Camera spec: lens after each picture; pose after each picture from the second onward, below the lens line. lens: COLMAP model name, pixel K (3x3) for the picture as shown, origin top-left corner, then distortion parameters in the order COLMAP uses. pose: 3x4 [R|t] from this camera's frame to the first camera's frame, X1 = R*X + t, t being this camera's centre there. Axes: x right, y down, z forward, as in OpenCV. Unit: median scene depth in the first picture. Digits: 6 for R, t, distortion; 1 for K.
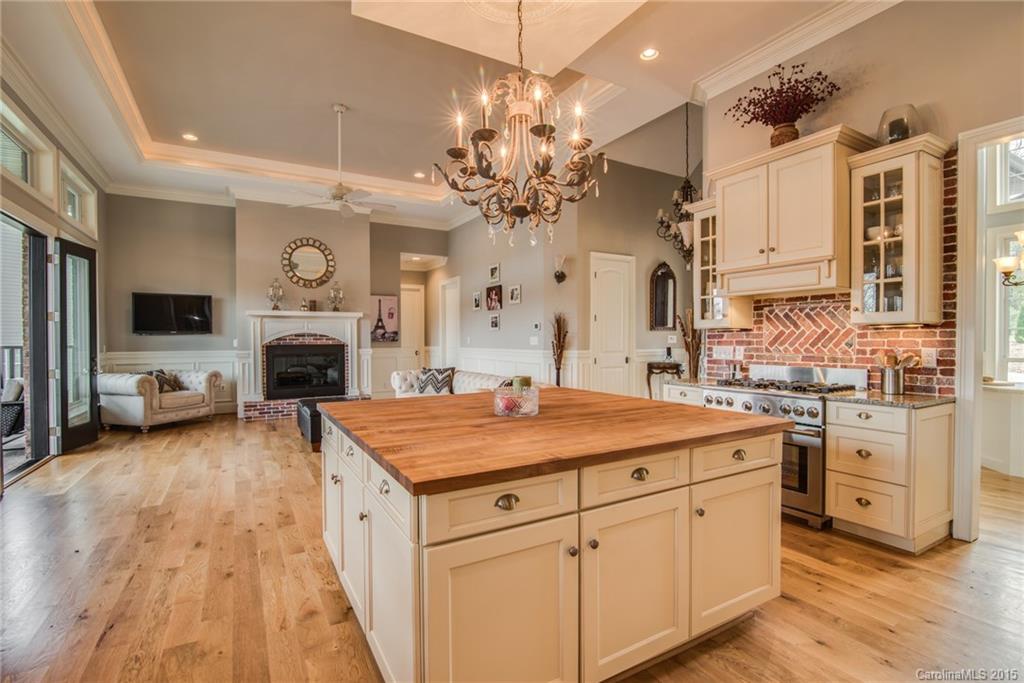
lens RADIAL K [[475.2, 0, 502.8], [0, 475.2, 344.7], [0, 0, 1]] dist [0.002048, -0.000497]
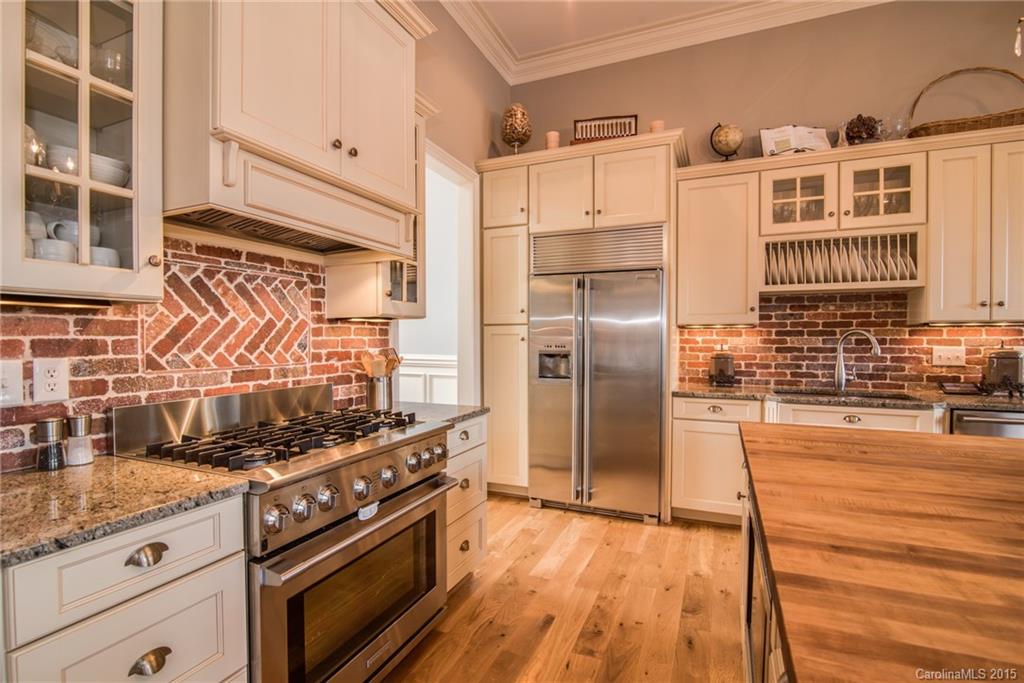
lens RADIAL K [[475.2, 0, 513.0], [0, 475.2, 342.9], [0, 0, 1]] dist [0.002048, -0.000497]
pose [[-0.607186, -0.005724, 0.794539, 0.034965], [0.009619, 0.999848, 0.014554, -0.005047], [-0.794501, 0.016480, -0.607039, 0.544435]]
